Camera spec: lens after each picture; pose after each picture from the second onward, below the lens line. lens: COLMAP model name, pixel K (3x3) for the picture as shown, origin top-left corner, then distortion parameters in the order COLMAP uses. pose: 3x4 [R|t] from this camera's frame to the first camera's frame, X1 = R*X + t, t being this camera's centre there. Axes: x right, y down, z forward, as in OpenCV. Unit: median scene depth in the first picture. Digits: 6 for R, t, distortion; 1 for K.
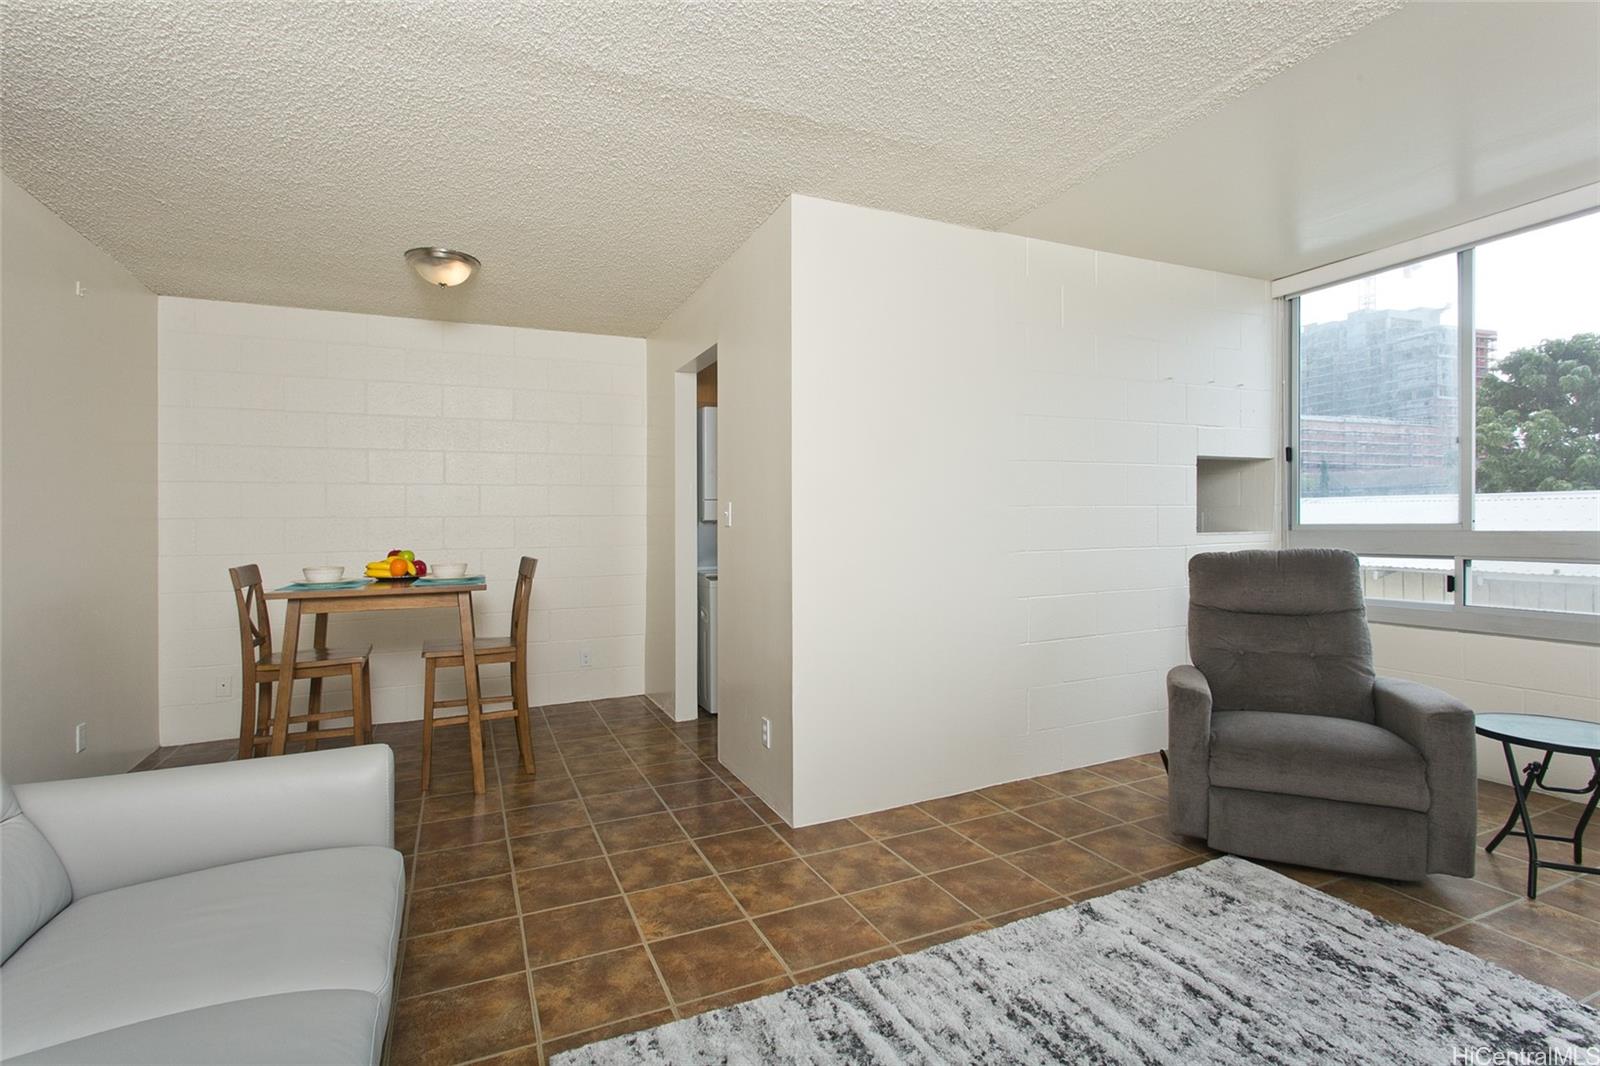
lens RADIAL K [[748.5, 0, 796.0], [0, 748.5, 521.4], [0, 0, 1]] dist [-0.005643, -0.000436]
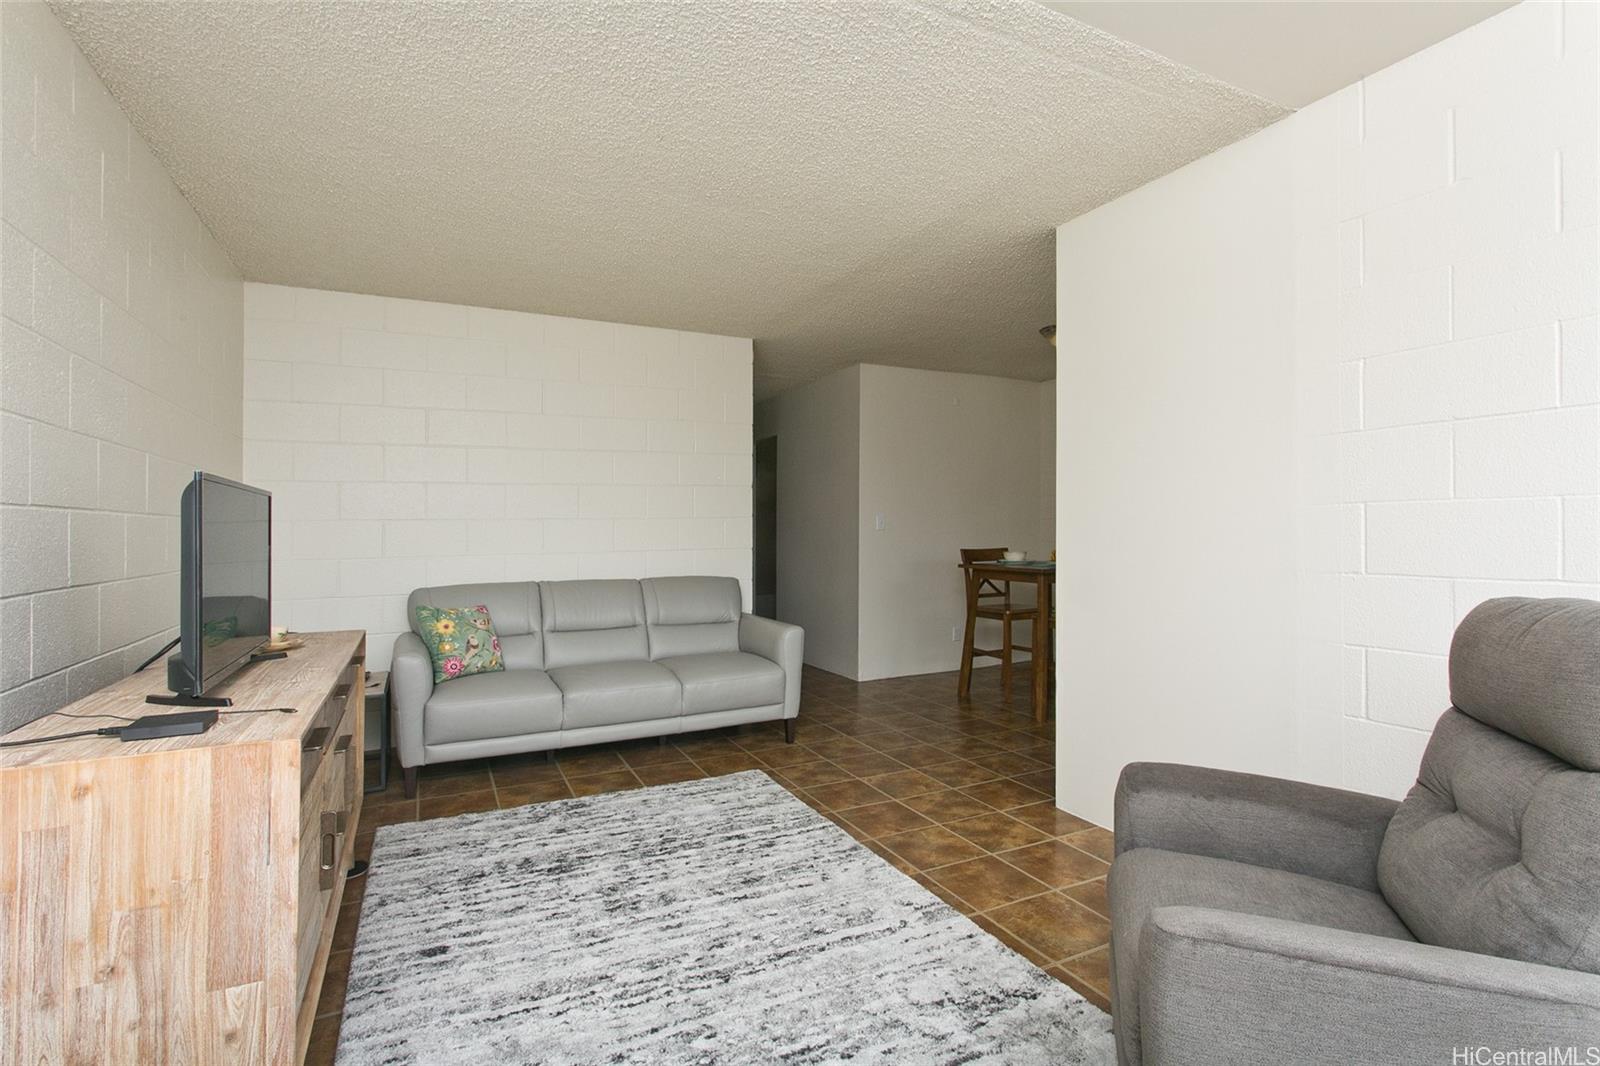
lens RADIAL K [[748.5, 0, 792.0], [0, 748.5, 524.5], [0, 0, 1]] dist [-0.005643, -0.000436]
pose [[0.035131, 0.008489, -0.999347, 1.249584], [0.010096, 0.999910, 0.008849, -0.014943], [0.999332, -0.010400, 0.035042, 0.687182]]
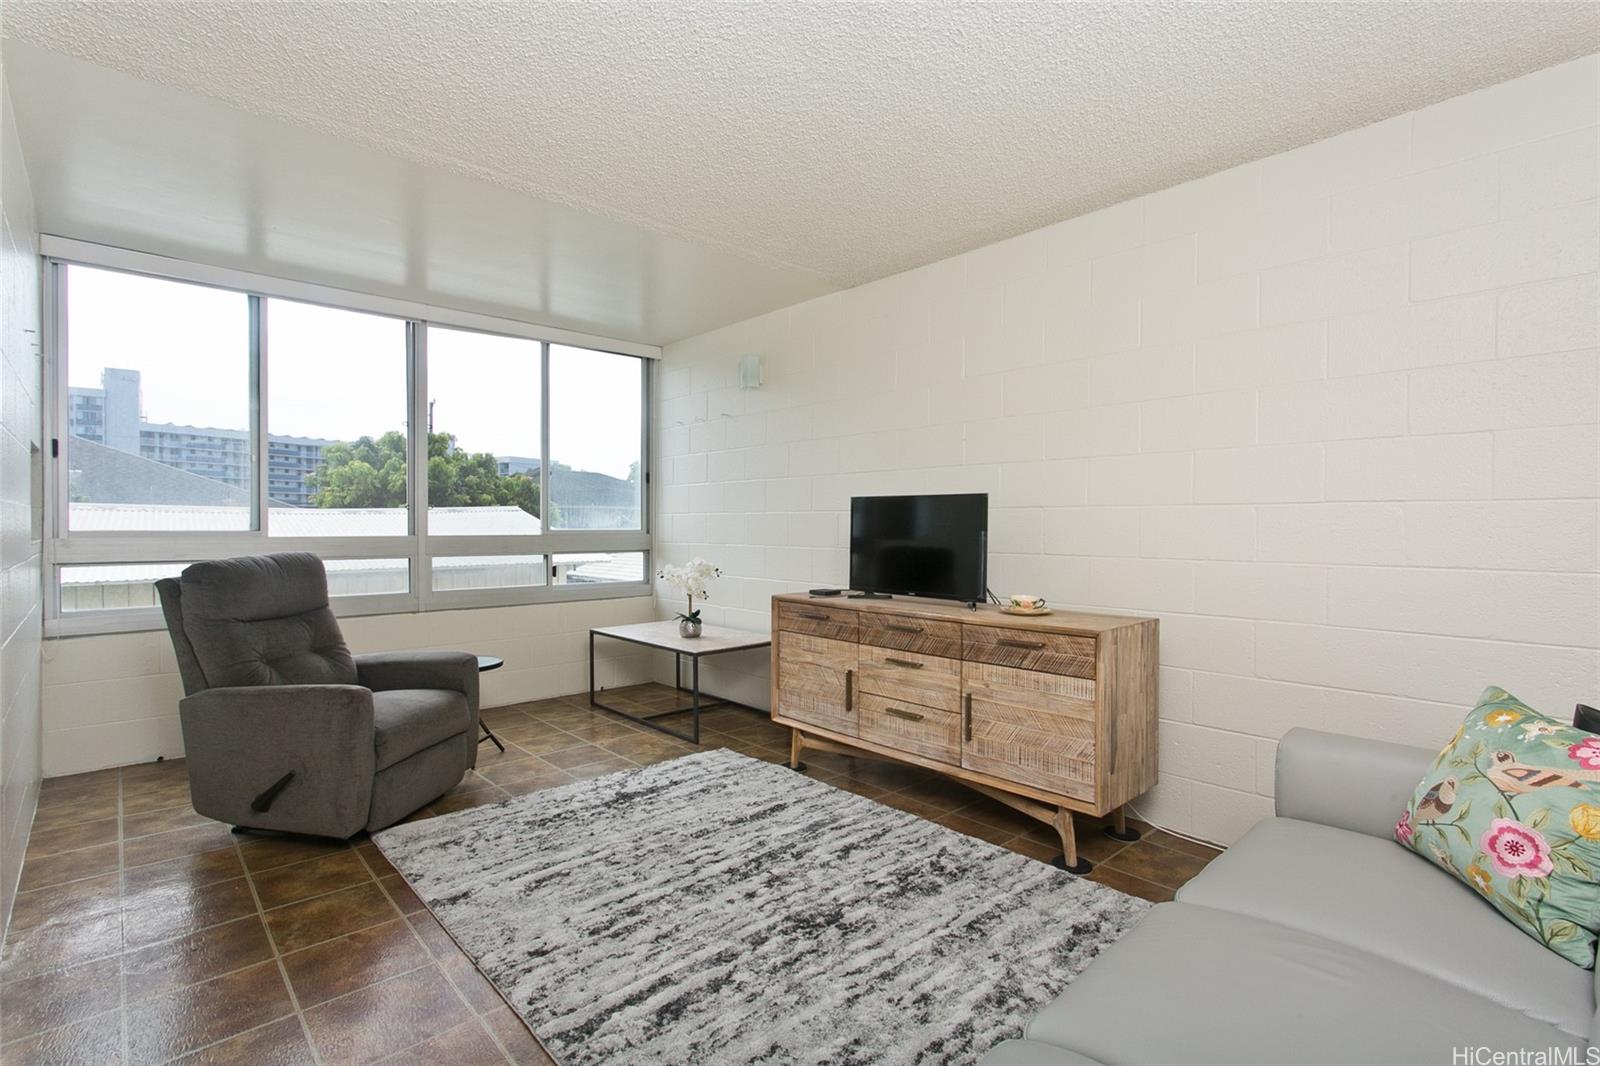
lens RADIAL K [[748.5, 0, 804.2], [0, 748.5, 540.5], [0, 0, 1]] dist [-0.005643, -0.000436]
pose [[-0.324067, -0.007265, 0.946006, -0.679888], [-0.006744, 0.999963, 0.005370, 0.007865], [-0.946010, -0.004640, -0.324104, 0.784696]]
